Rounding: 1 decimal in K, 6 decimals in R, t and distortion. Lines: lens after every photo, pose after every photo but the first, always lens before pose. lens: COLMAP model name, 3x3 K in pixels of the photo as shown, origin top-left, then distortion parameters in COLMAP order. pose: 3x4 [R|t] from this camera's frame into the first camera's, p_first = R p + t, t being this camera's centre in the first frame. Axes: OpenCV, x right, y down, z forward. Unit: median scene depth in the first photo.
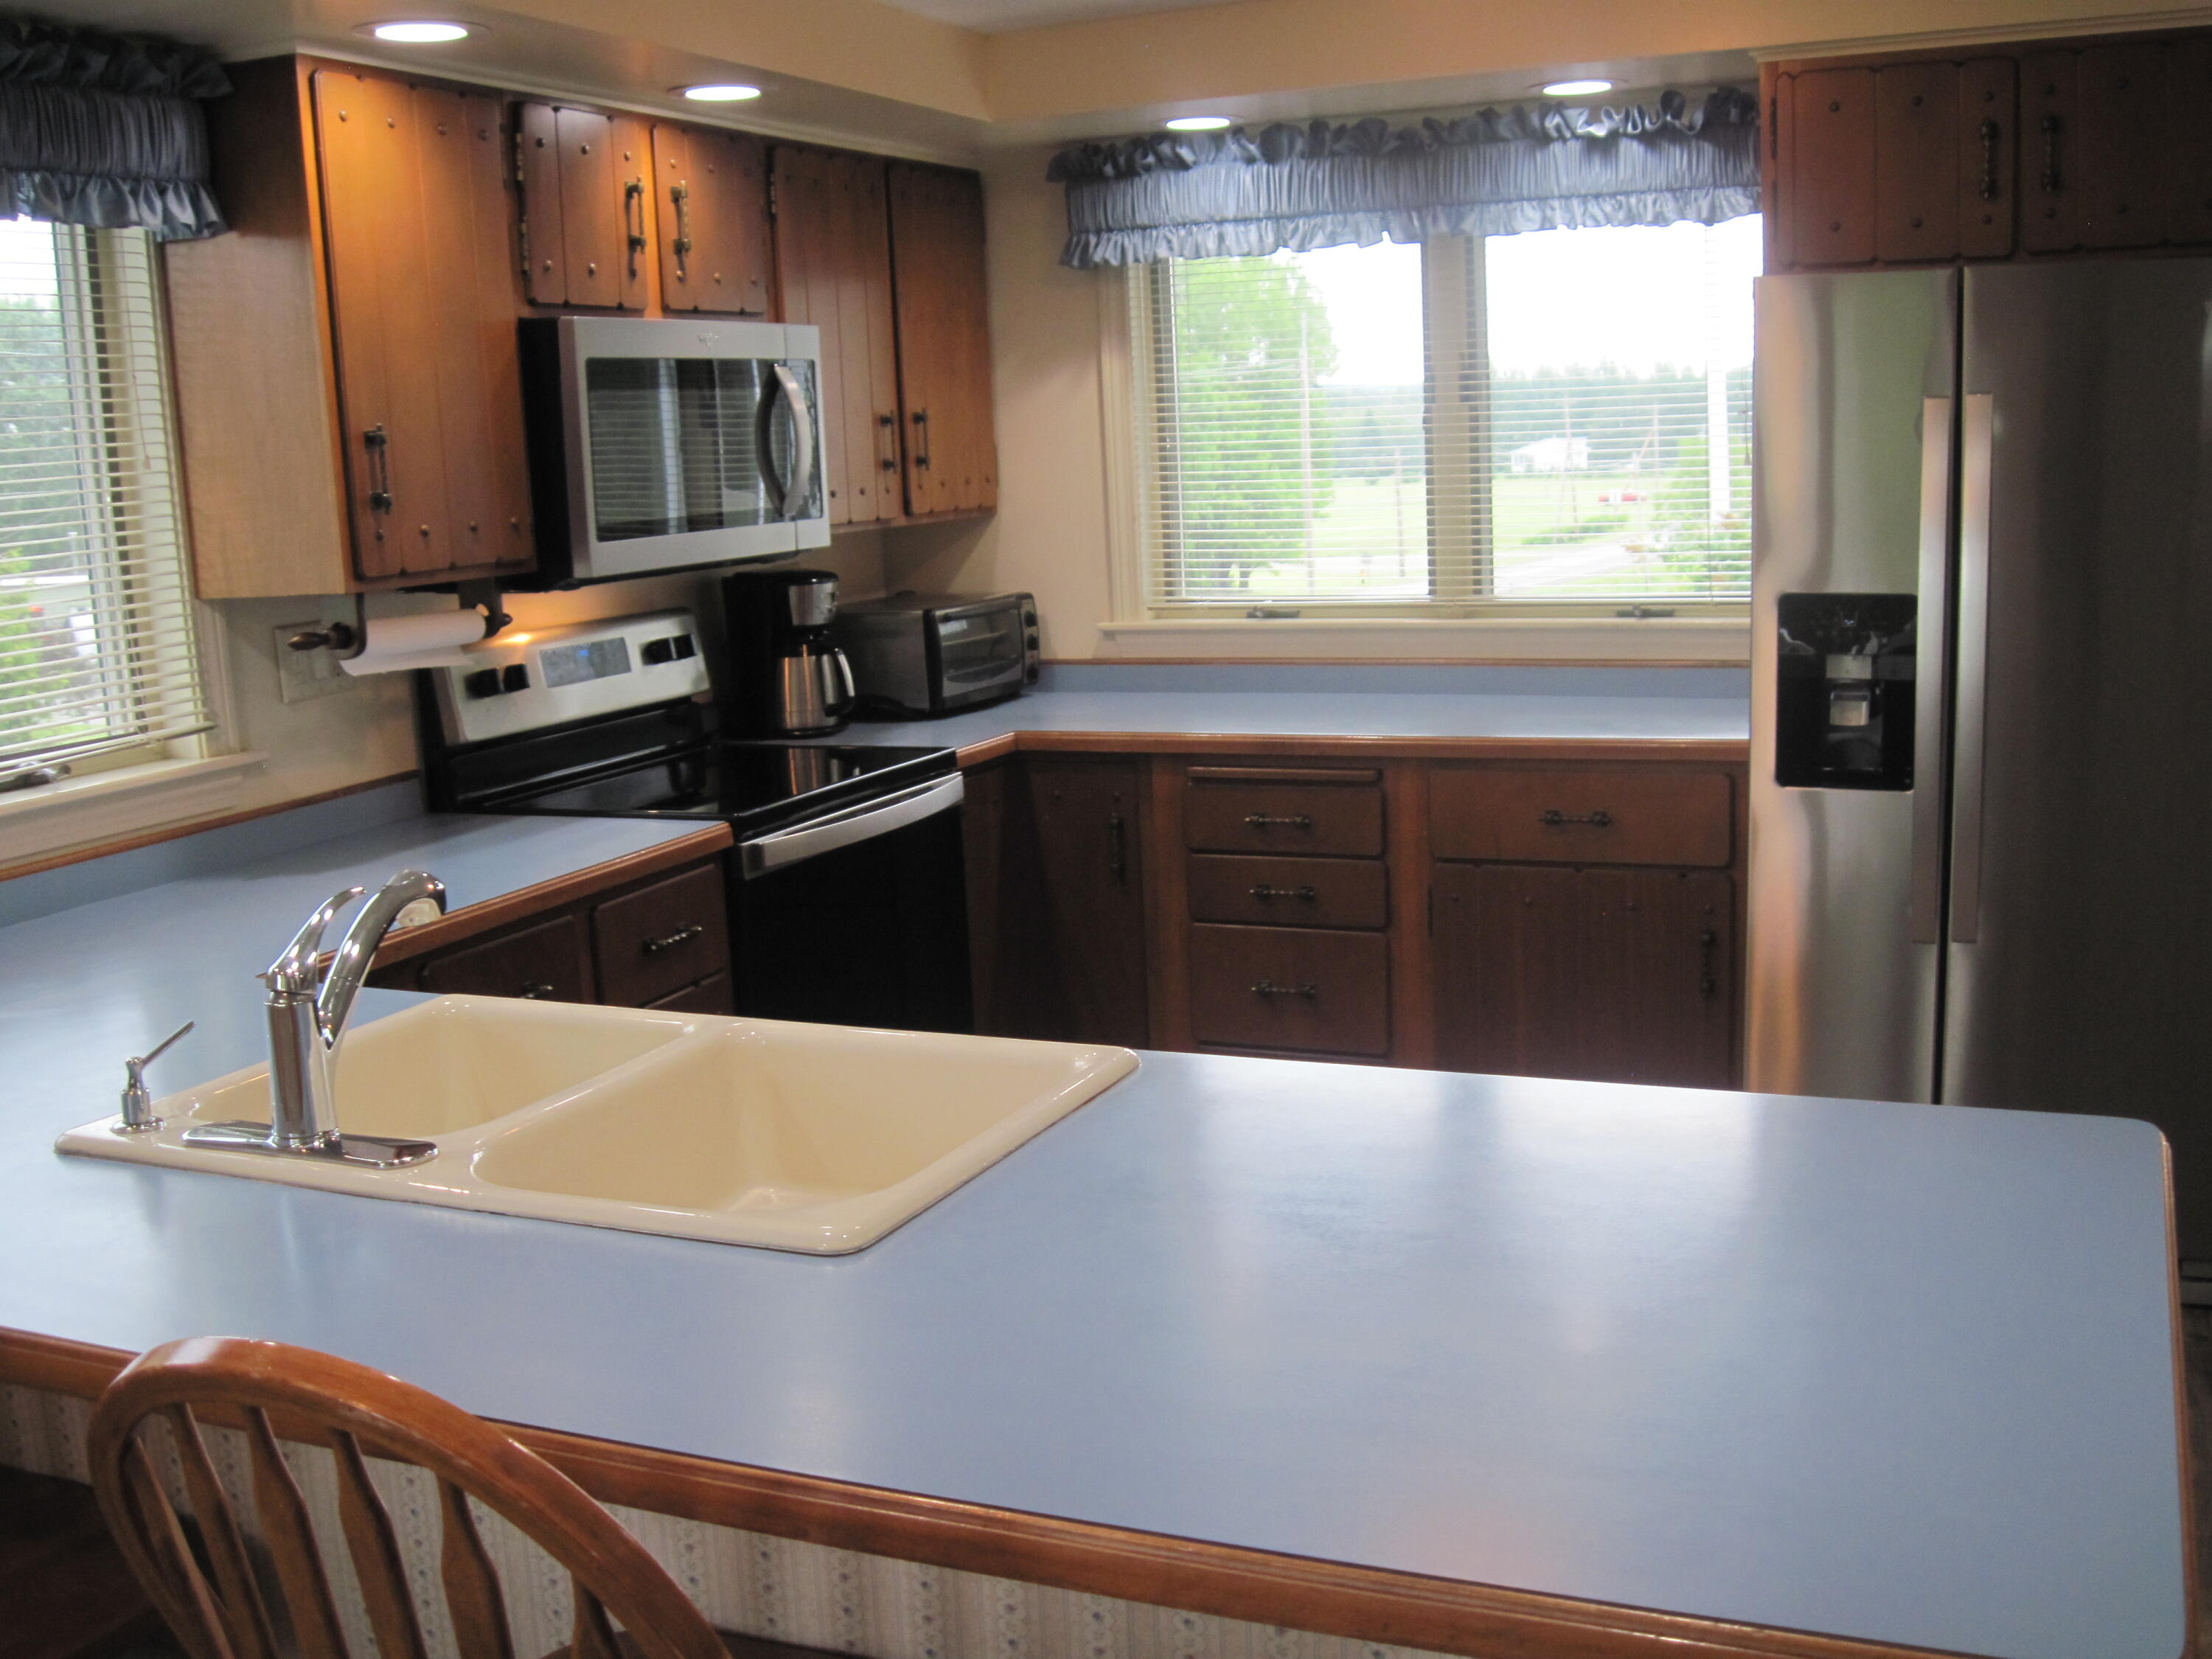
lens RADIAL K [[2300.8, 0, 1115.8], [0, 2300.8, 867.0], [0, 0, 1]] dist [-0.107560, 0.017791]
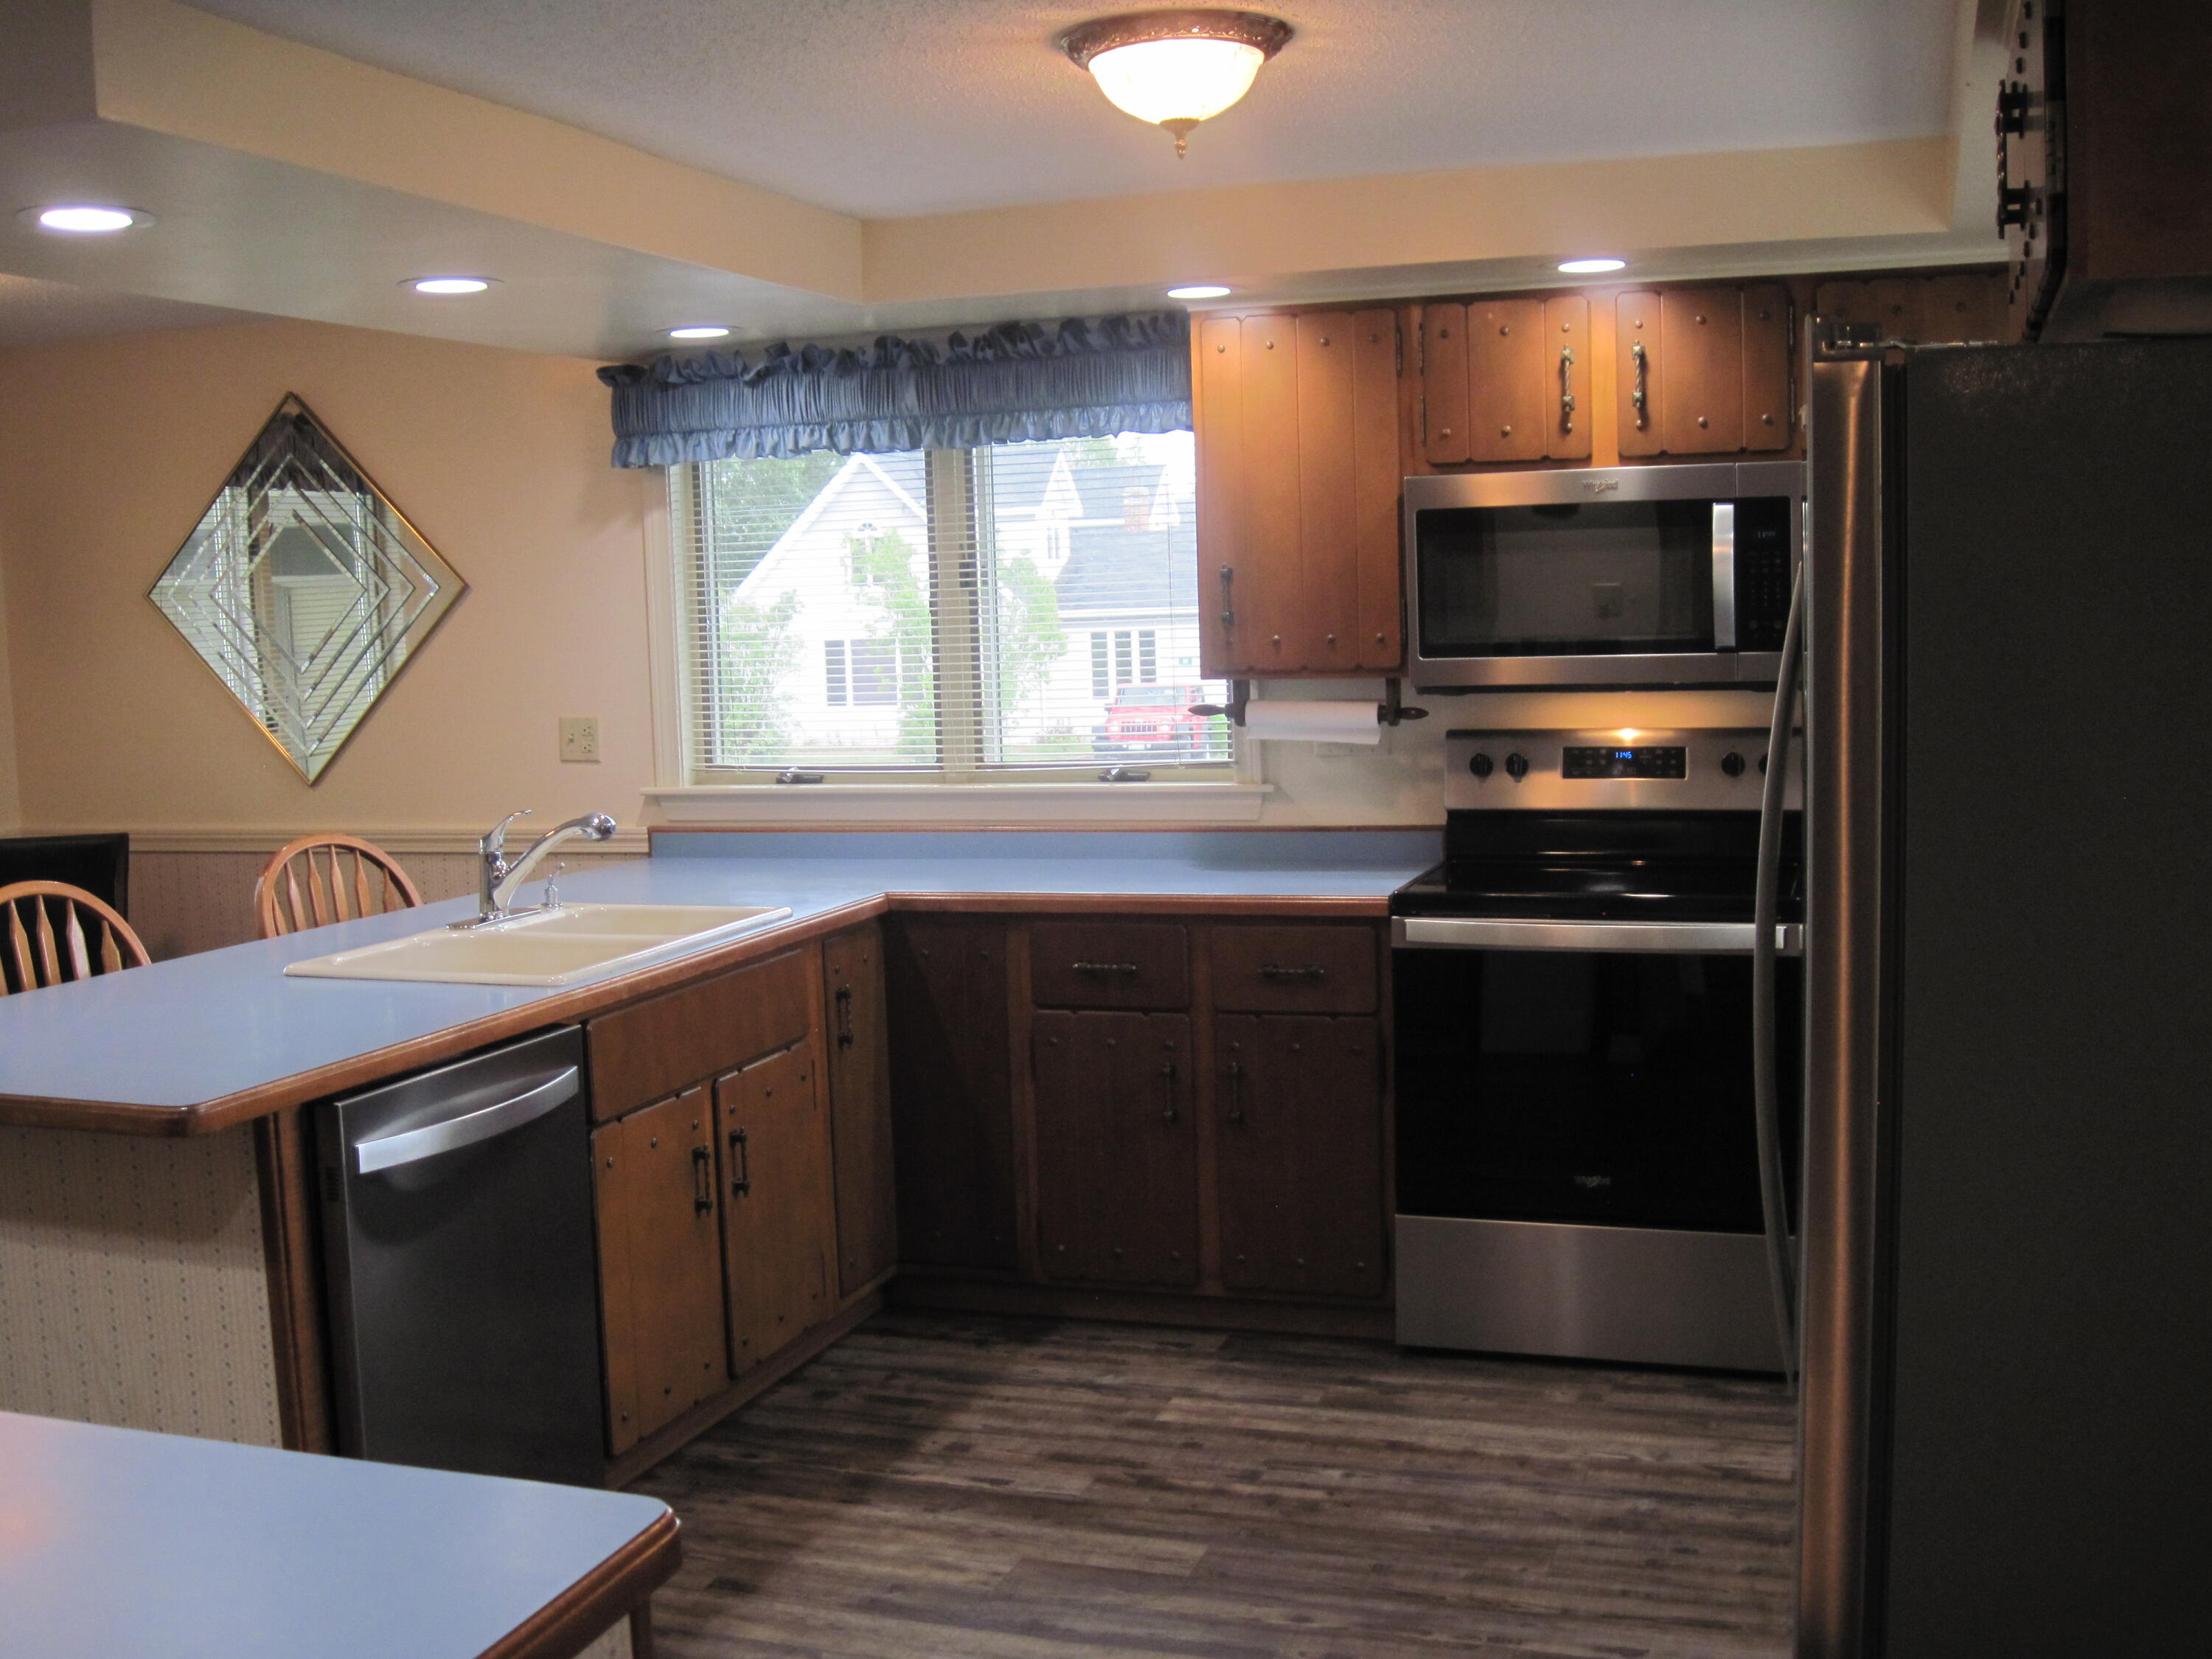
lens RADIAL K [[2300.8, 0, 1115.8], [0, 2300.8, 867.0], [0, 0, 1]] dist [-0.107560, 0.017791]
pose [[0.075835, 0.154956, -0.985006, 1.025105], [-0.161637, 0.976696, 0.141205, -0.185850], [0.983932, 0.148505, 0.099115, 0.755489]]
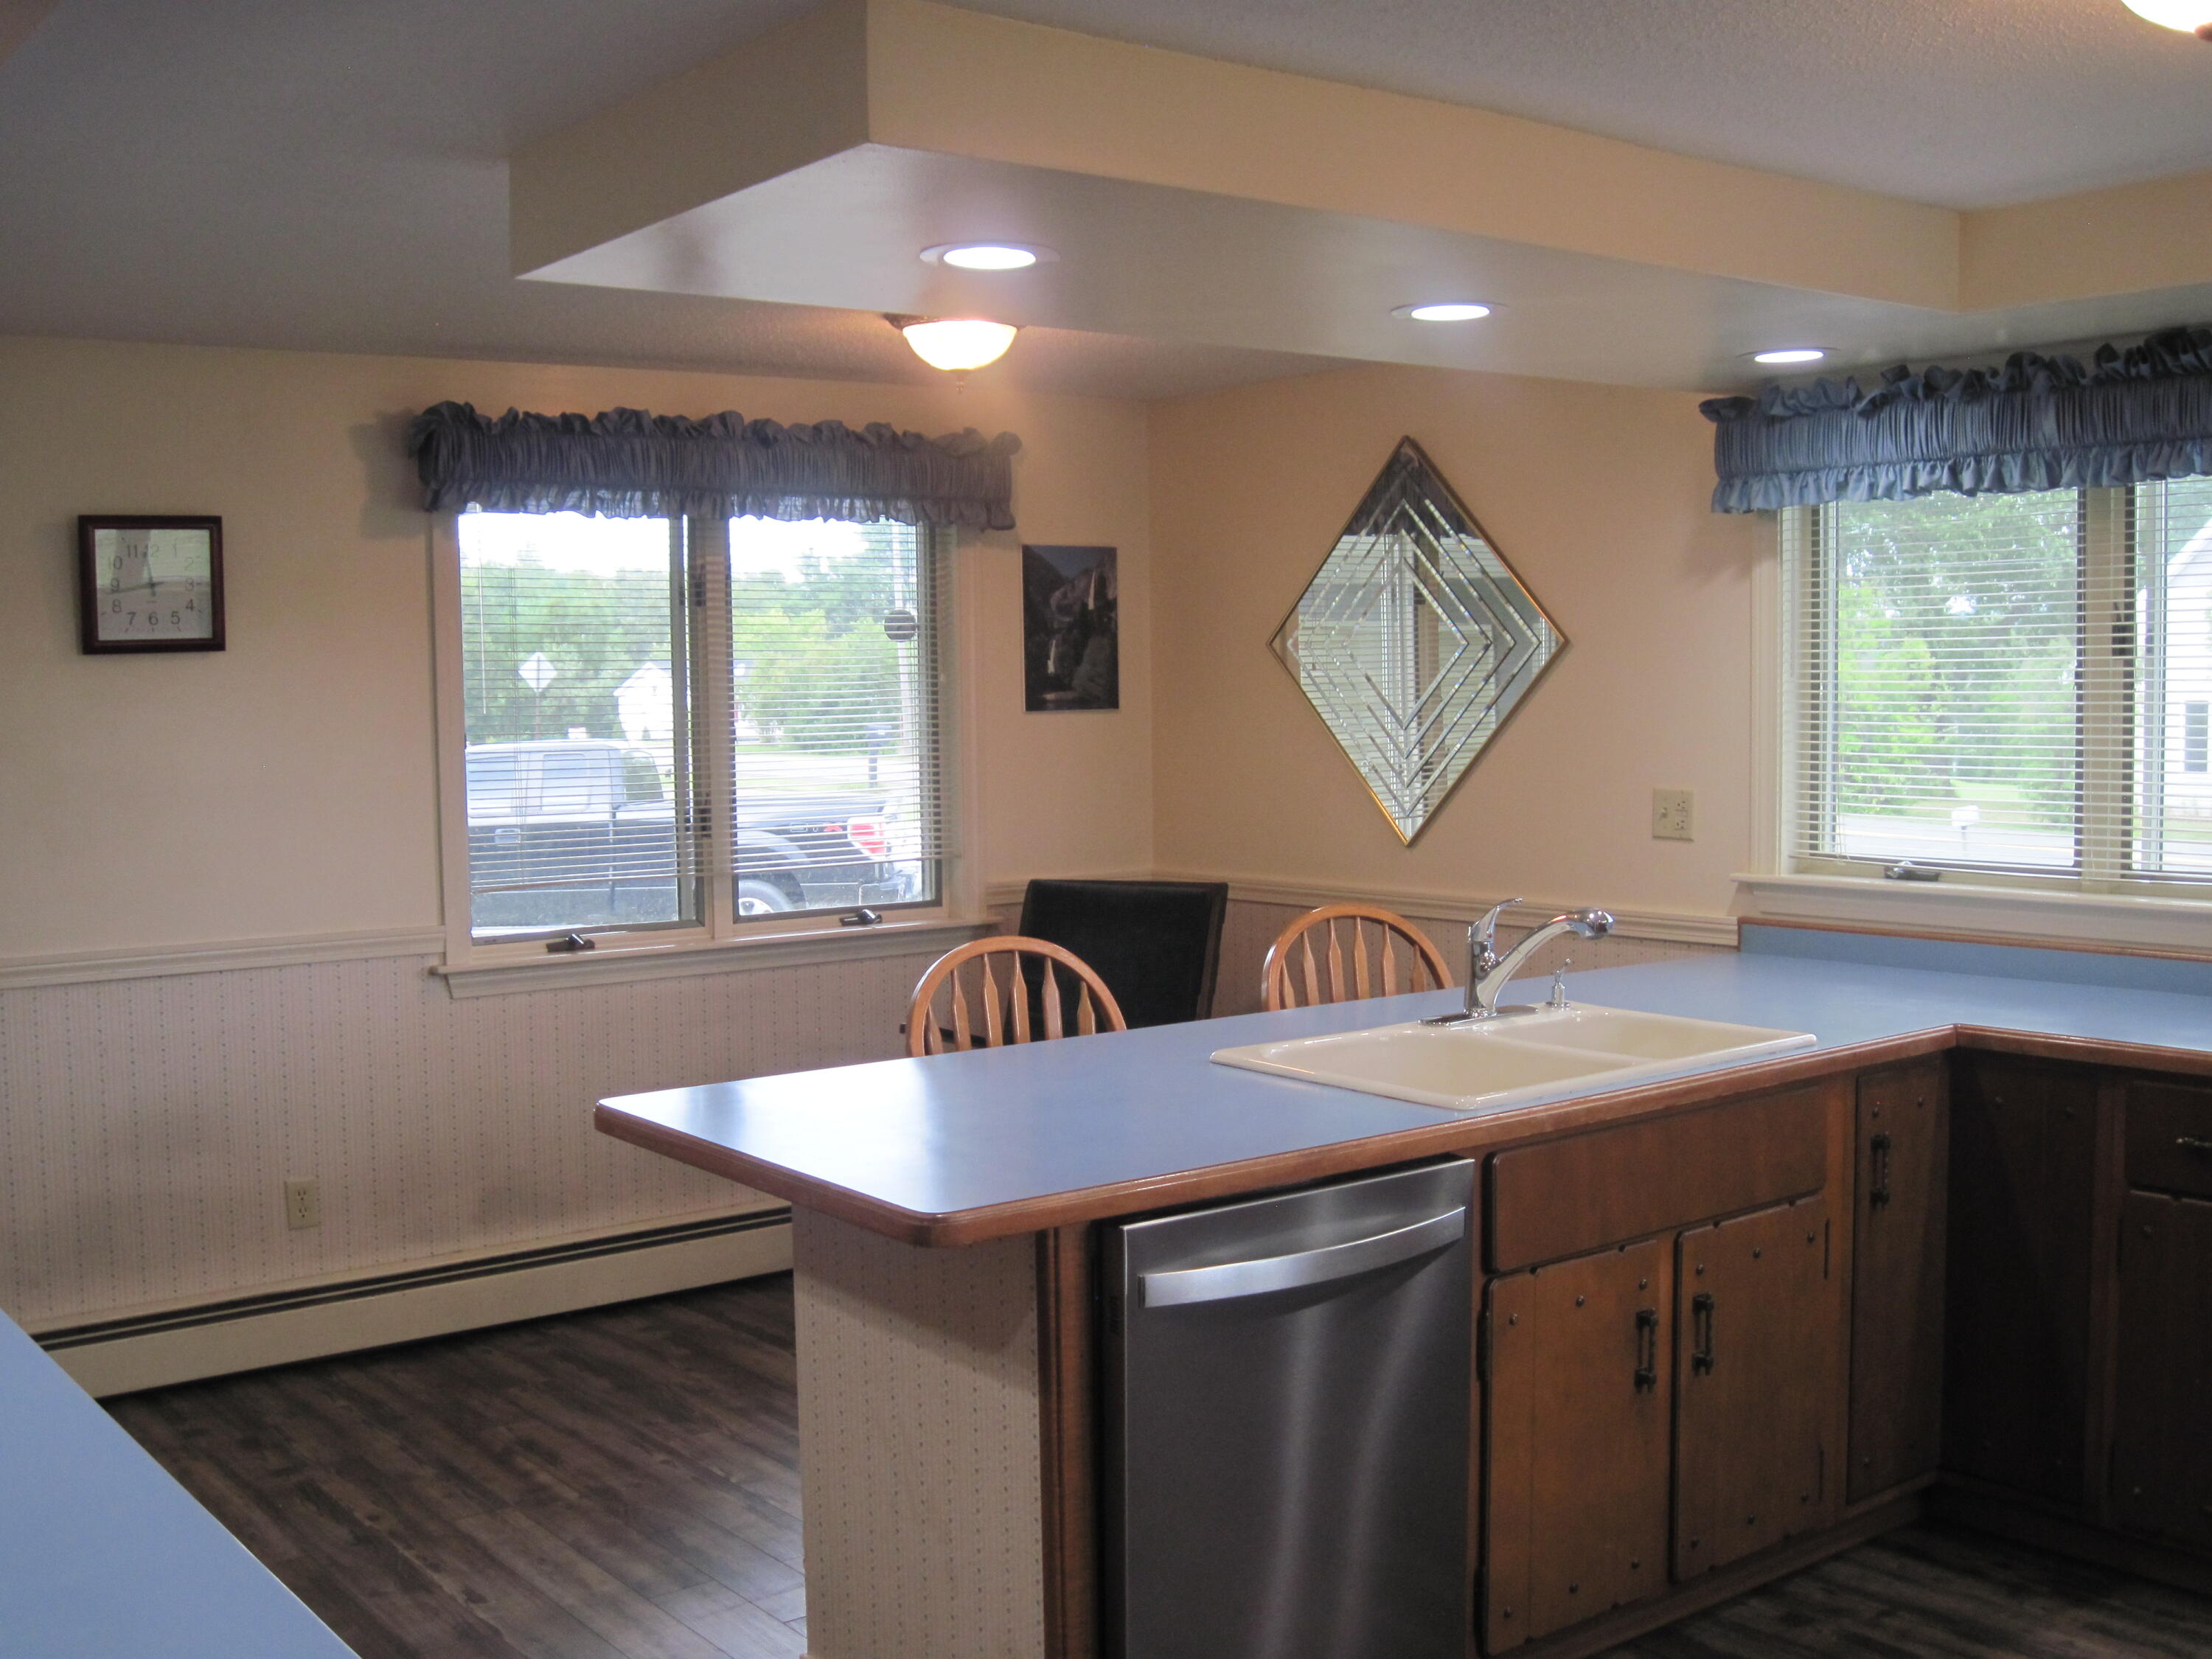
lens RADIAL K [[2300.8, 0, 1115.8], [0, 2300.8, 867.0], [0, 0, 1]] dist [-0.107560, 0.017791]
pose [[-0.486070, 0.121781, -0.865393, 0.832146], [-0.128557, 0.969506, 0.208640, -0.209128], [0.864413, 0.212666, -0.455592, 0.888302]]
